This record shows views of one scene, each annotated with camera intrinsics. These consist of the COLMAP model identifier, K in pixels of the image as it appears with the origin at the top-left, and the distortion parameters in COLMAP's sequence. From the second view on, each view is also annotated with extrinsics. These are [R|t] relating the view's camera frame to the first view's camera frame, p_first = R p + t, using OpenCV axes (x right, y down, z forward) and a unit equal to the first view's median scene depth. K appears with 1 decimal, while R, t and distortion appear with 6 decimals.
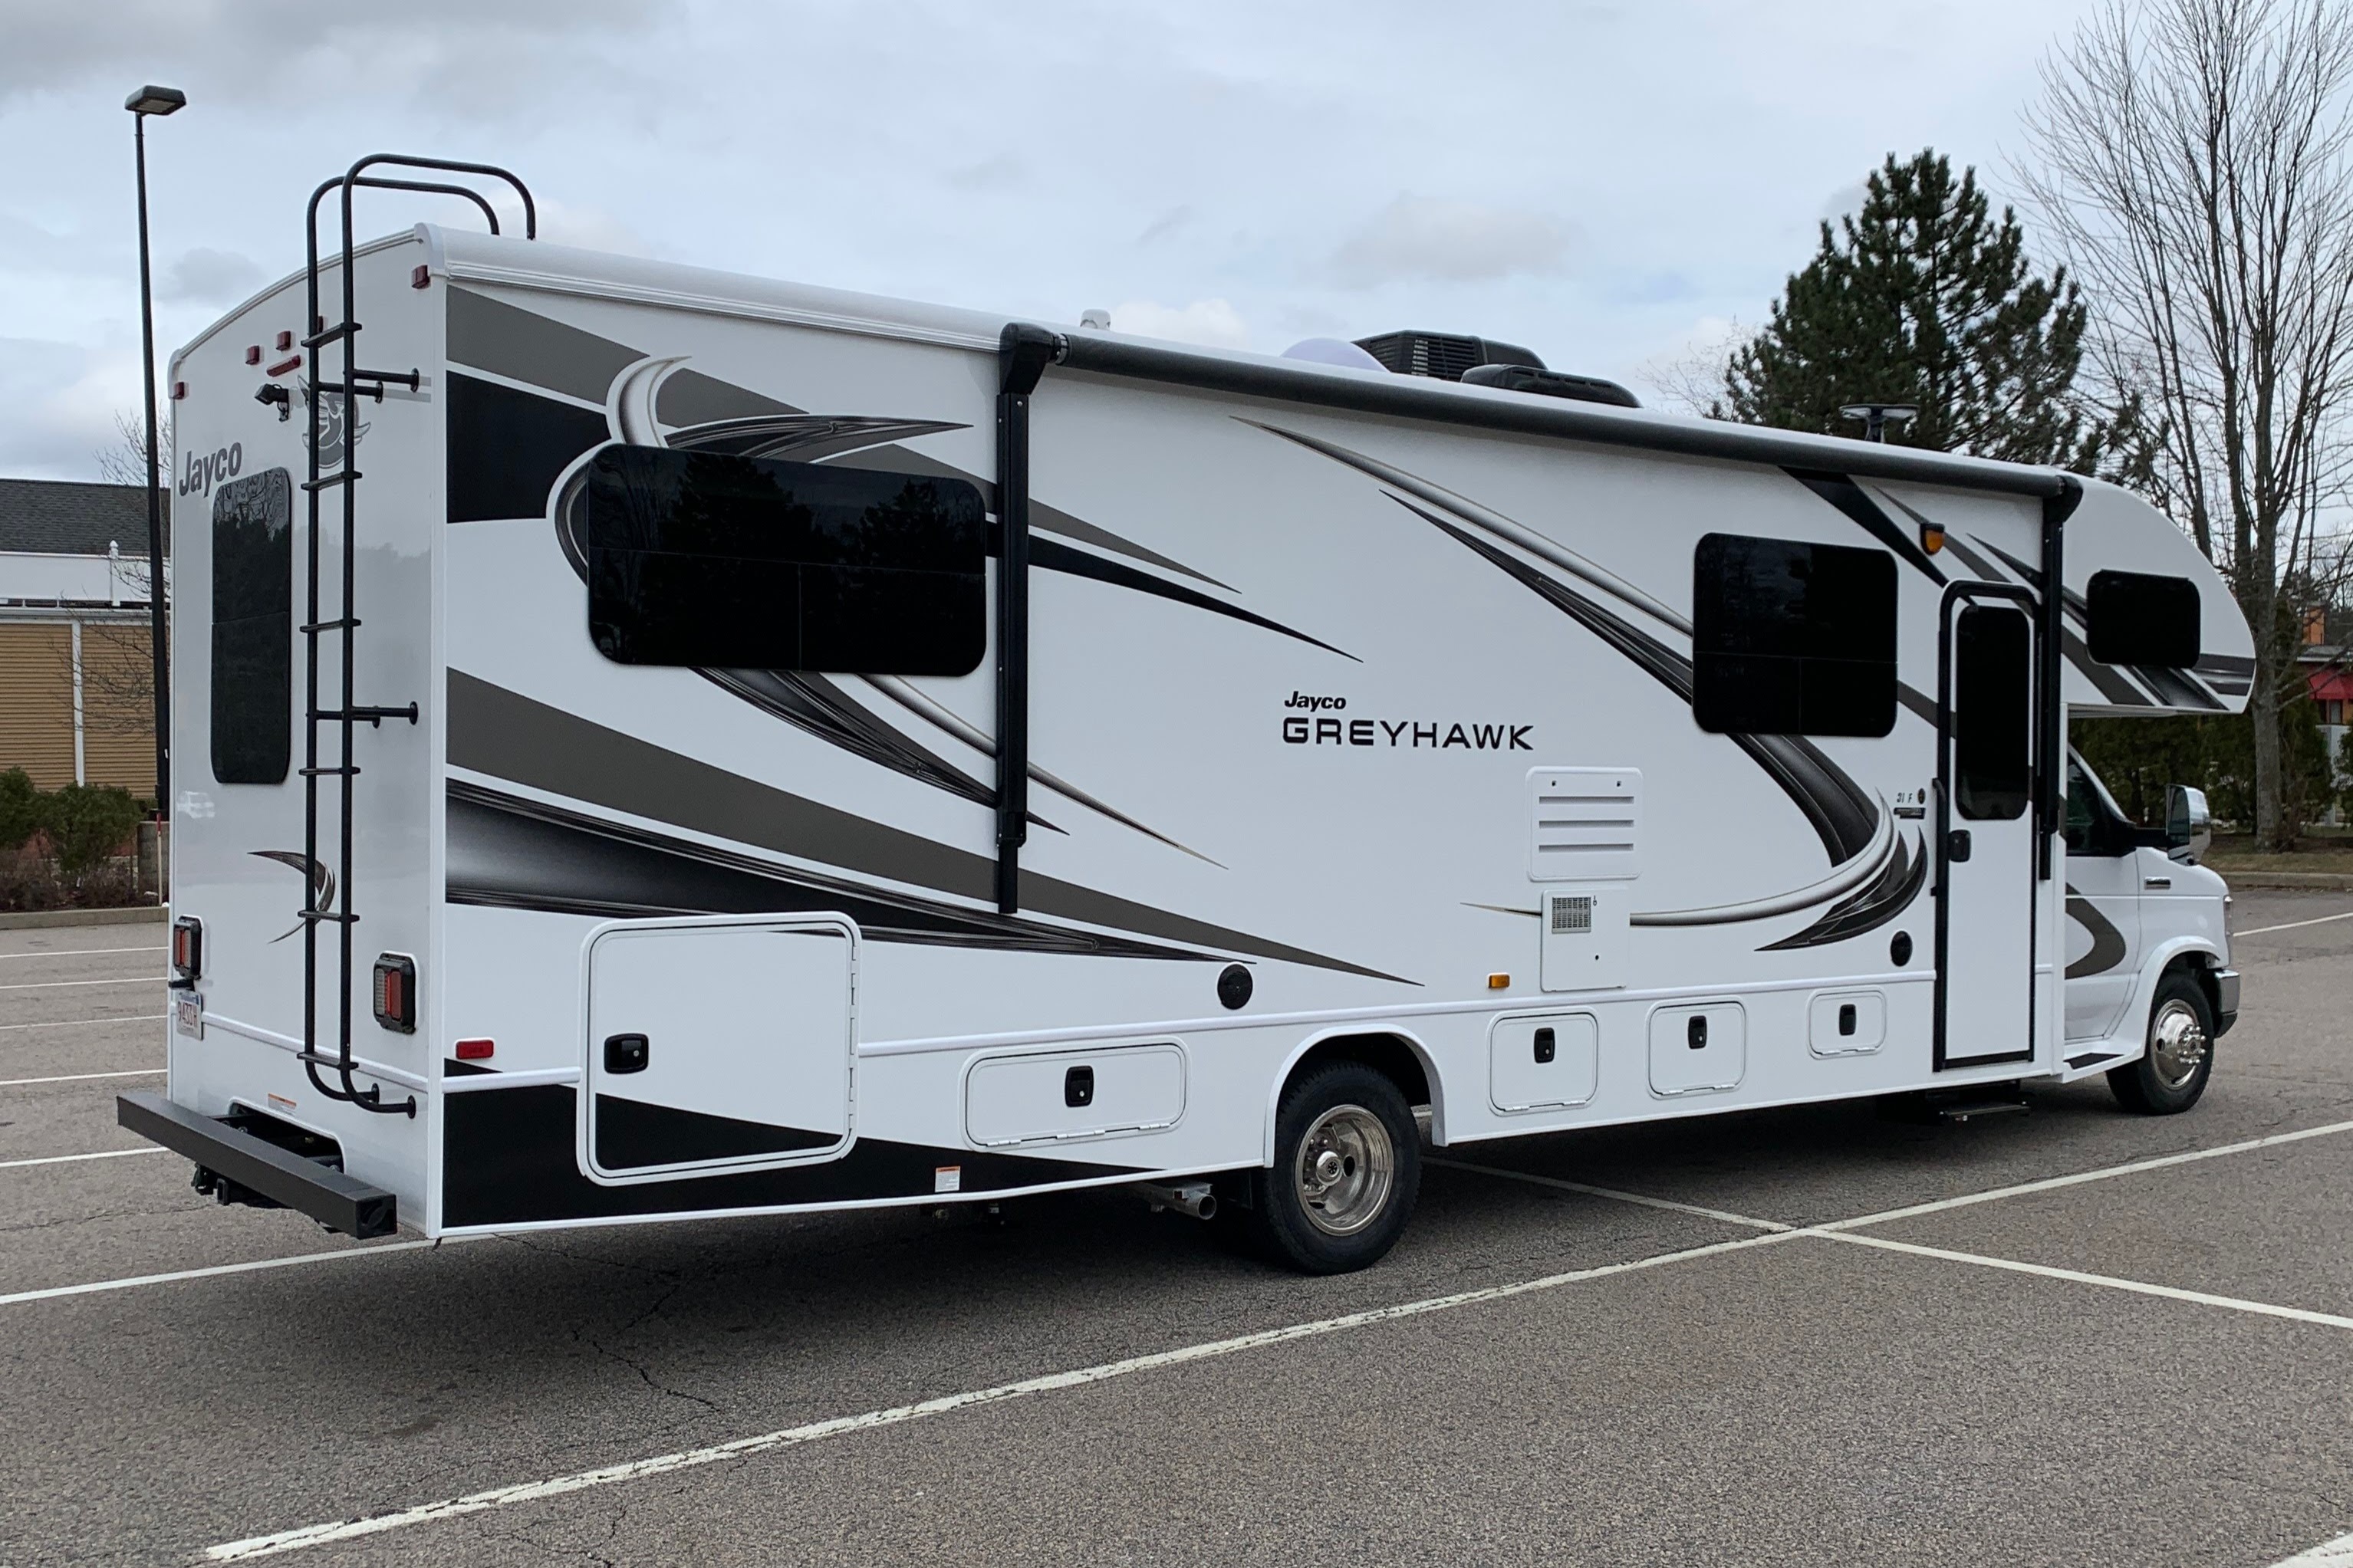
lens RADIAL K [[2278.1, 0, 1229.5], [0, 2278.1, 782.6], [0, 0, 1]] dist [0.169698, -0.486707]
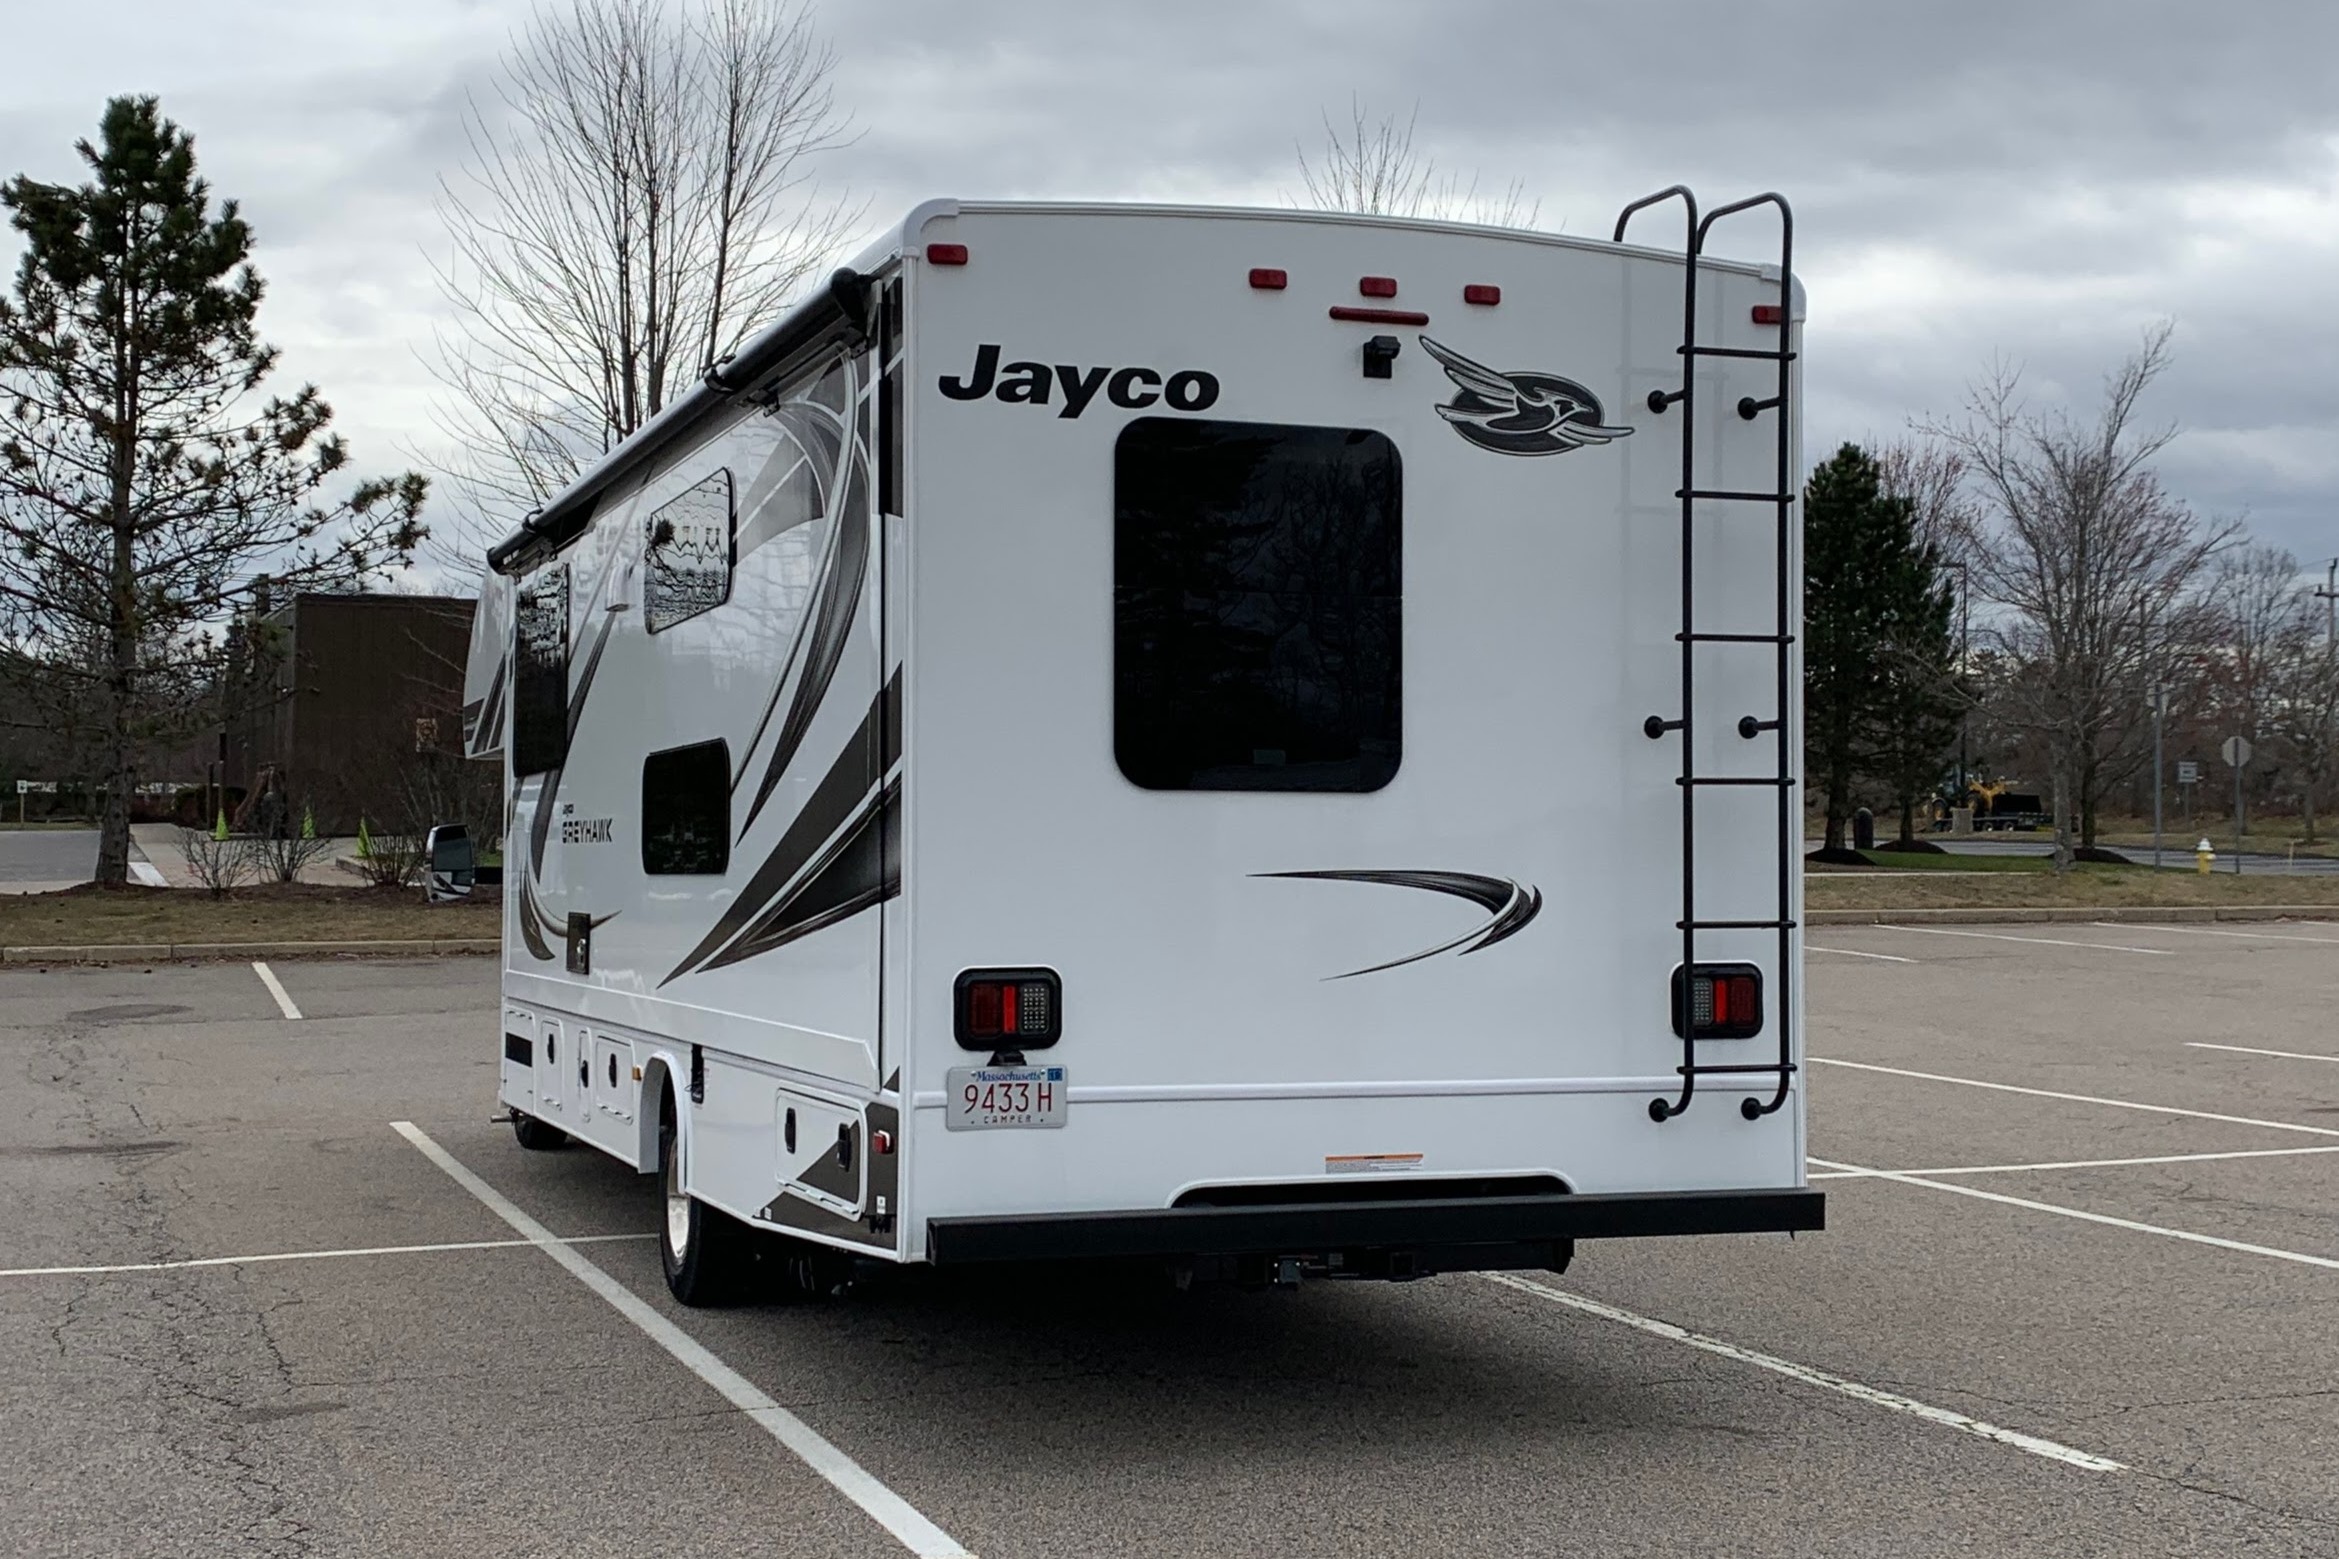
lens RADIAL K [[2943.4, 0, 1169.5], [0, 2943.4, 779.5], [0, 0, 1]] dist [0.217109, -0.707981]
pose [[0.327138, 0.025027, 0.944645, -1.280333], [0.000408, 0.999645, -0.026625, 0.021467], [-0.944977, 0.009096, 0.327012, 0.611114]]
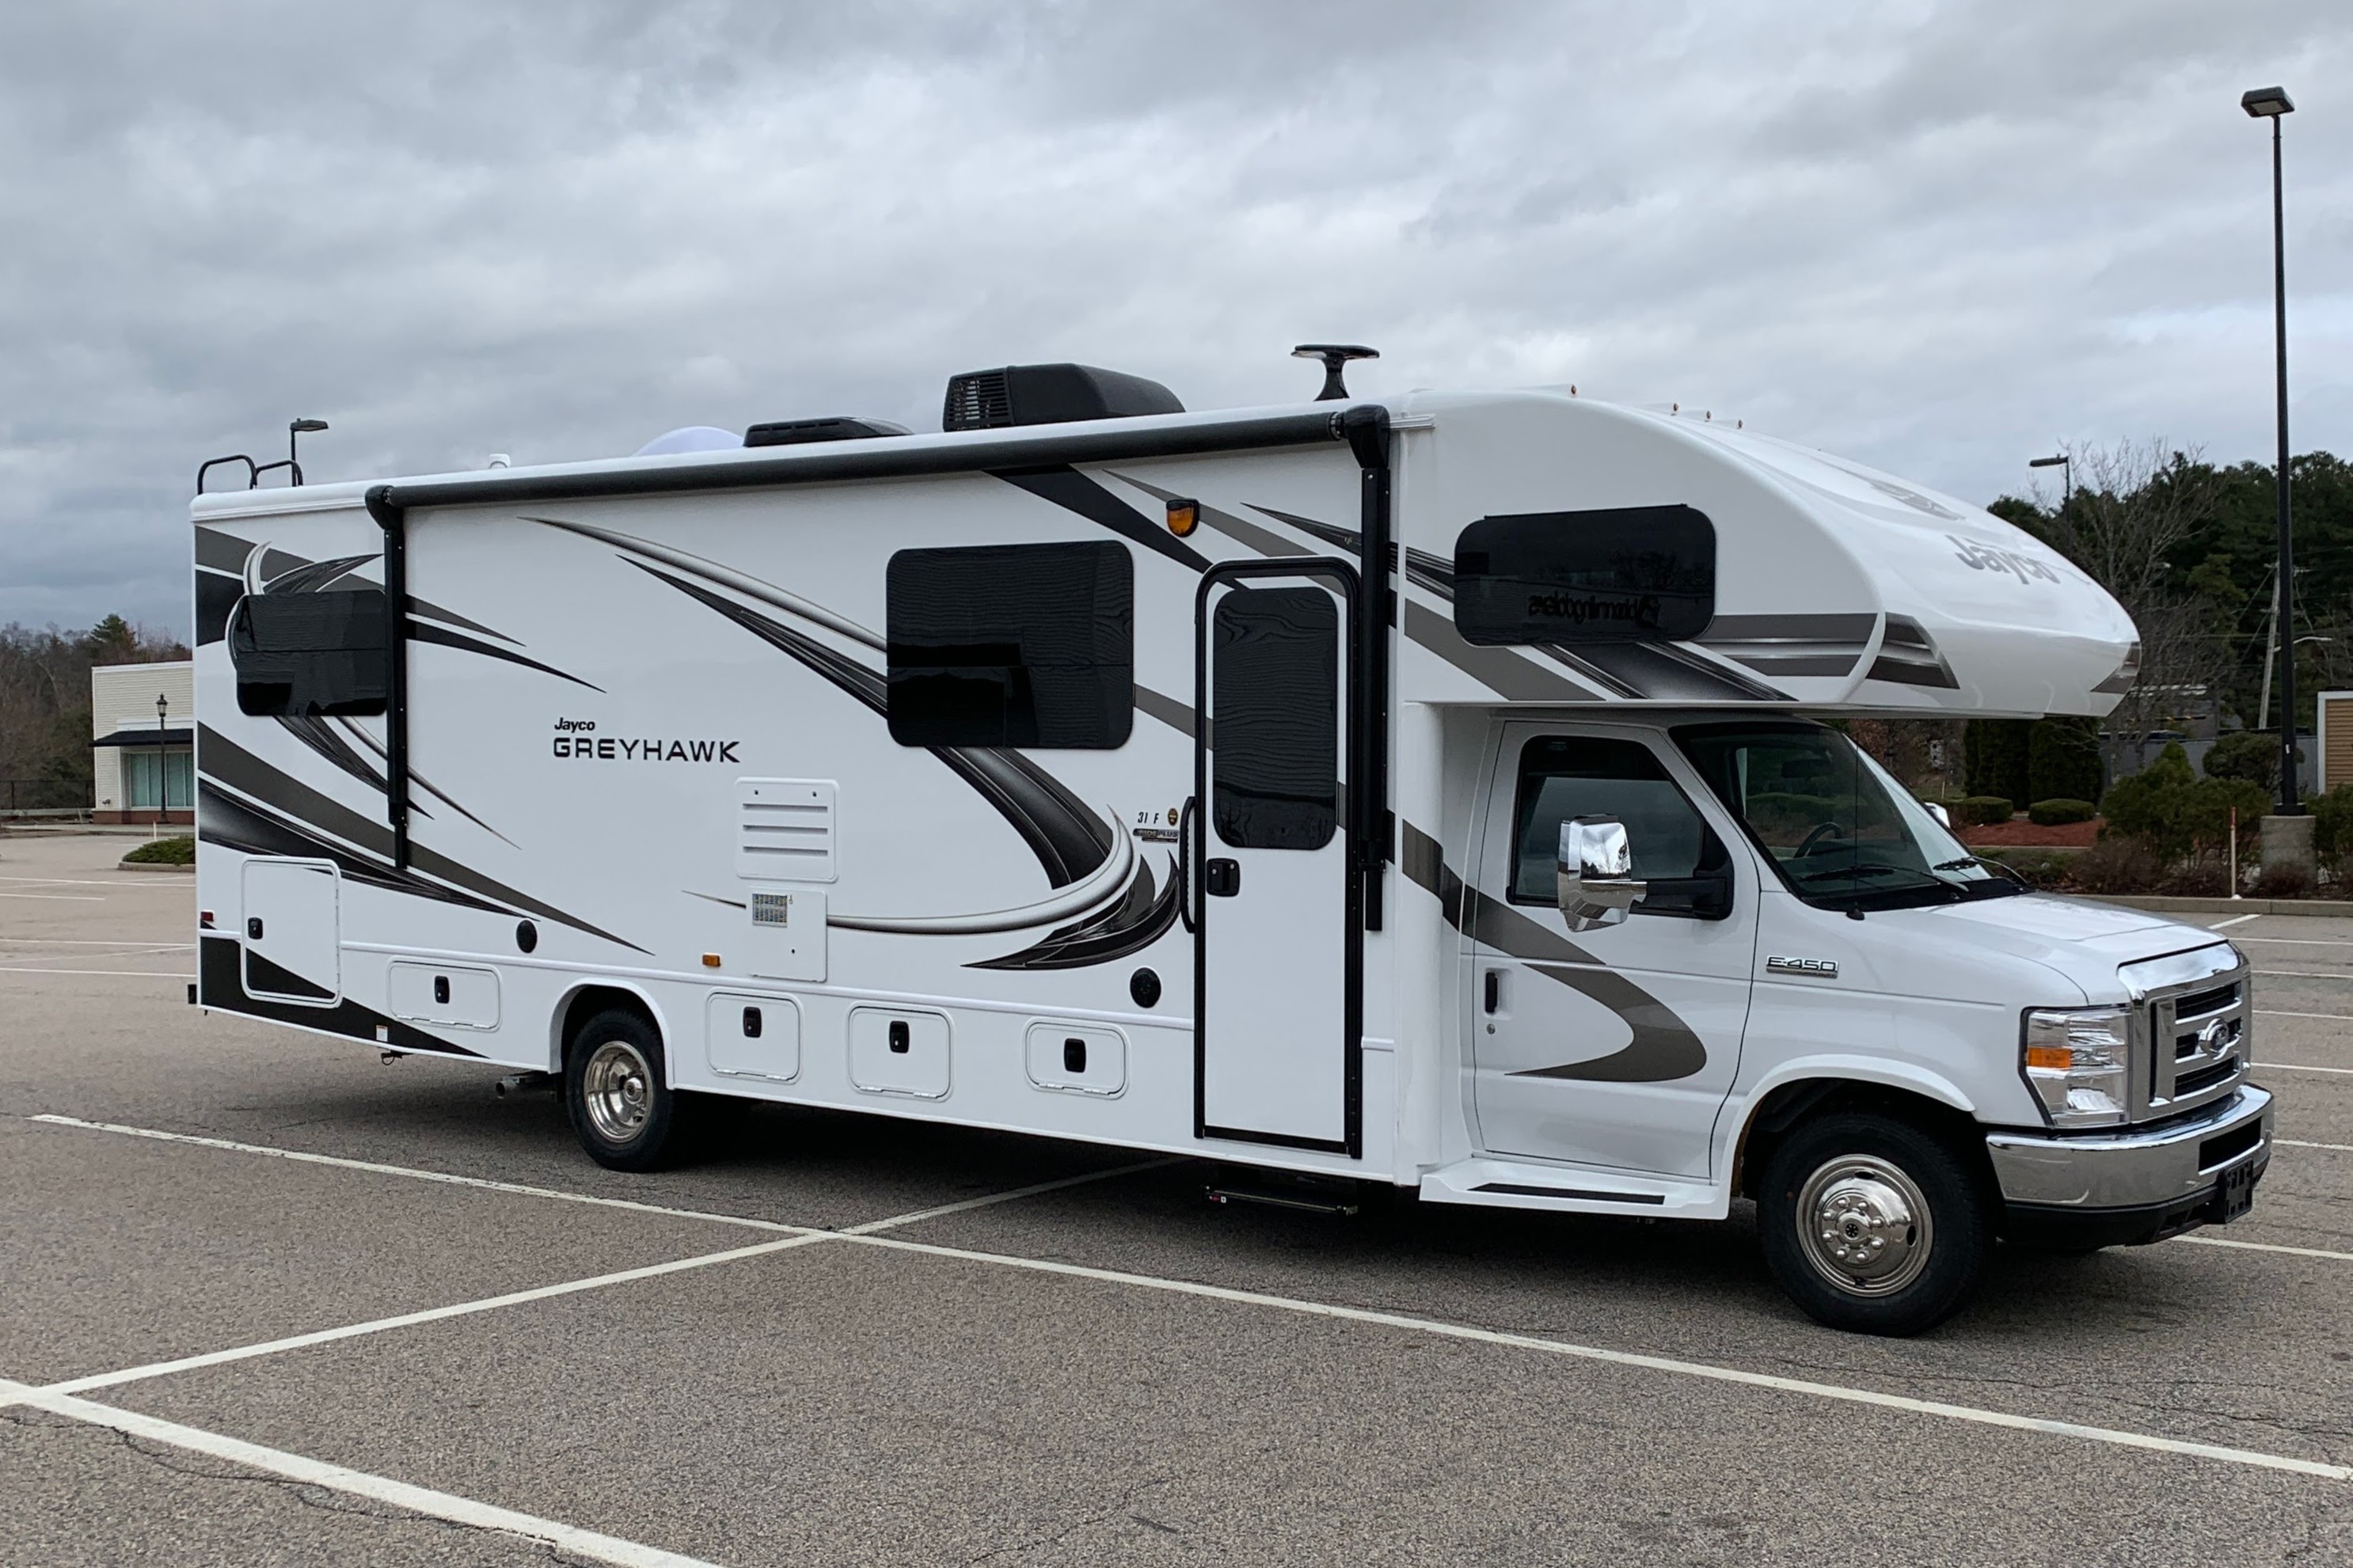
lens RADIAL K [[2543.6, 0, 1377.4], [0, 2543.6, 825.3], [0, 0, 1]] dist [0.160188, -0.492007]
pose [[0.296964, 0.029608, -0.954429, 1.520388], [-0.007698, 0.999561, 0.028613, -0.023125], [0.954858, -0.001150, 0.297062, 0.967296]]
